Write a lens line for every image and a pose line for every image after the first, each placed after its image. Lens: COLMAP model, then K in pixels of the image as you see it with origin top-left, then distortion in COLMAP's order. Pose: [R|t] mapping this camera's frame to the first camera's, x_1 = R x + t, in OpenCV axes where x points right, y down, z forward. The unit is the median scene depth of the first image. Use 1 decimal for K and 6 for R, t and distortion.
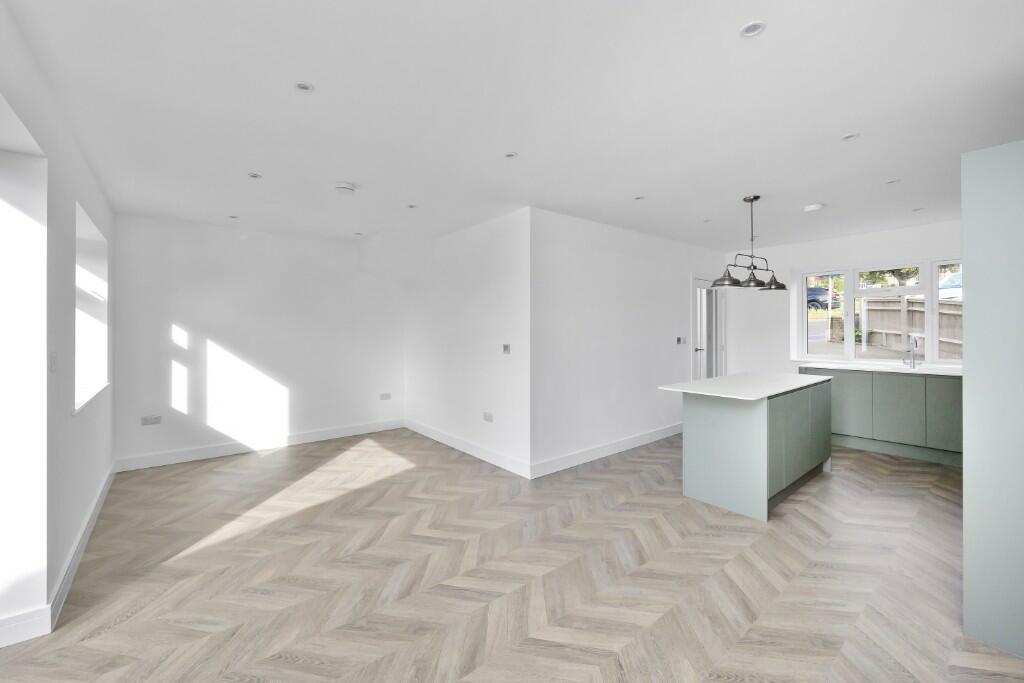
lens RADIAL K [[412.5, 0, 512.2], [0, 412.5, 330.2], [0, 0, 1]] dist [-0.002588, -0.000900]
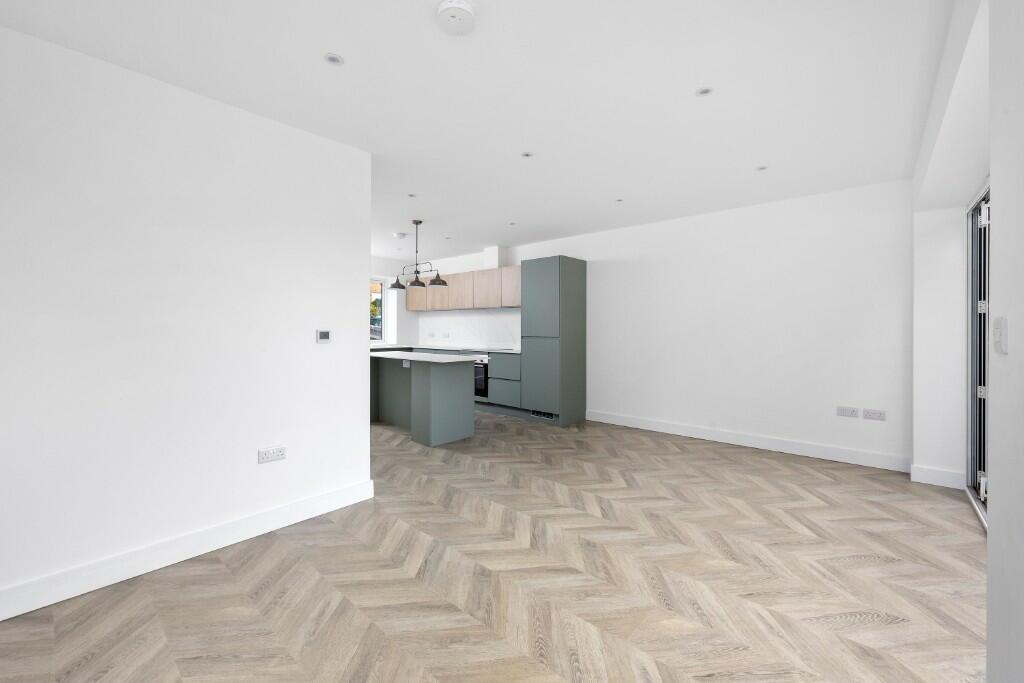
lens RADIAL K [[412.5, 0, 512.2], [0, 412.5, 330.2], [0, 0, 1]] dist [-0.002588, -0.000900]
pose [[-0.161905, 0.000520, 0.986806, -0.915898], [0.001541, 0.999999, -0.000274, 0.045632], [-0.986805, 0.001476, -0.161906, 1.005898]]
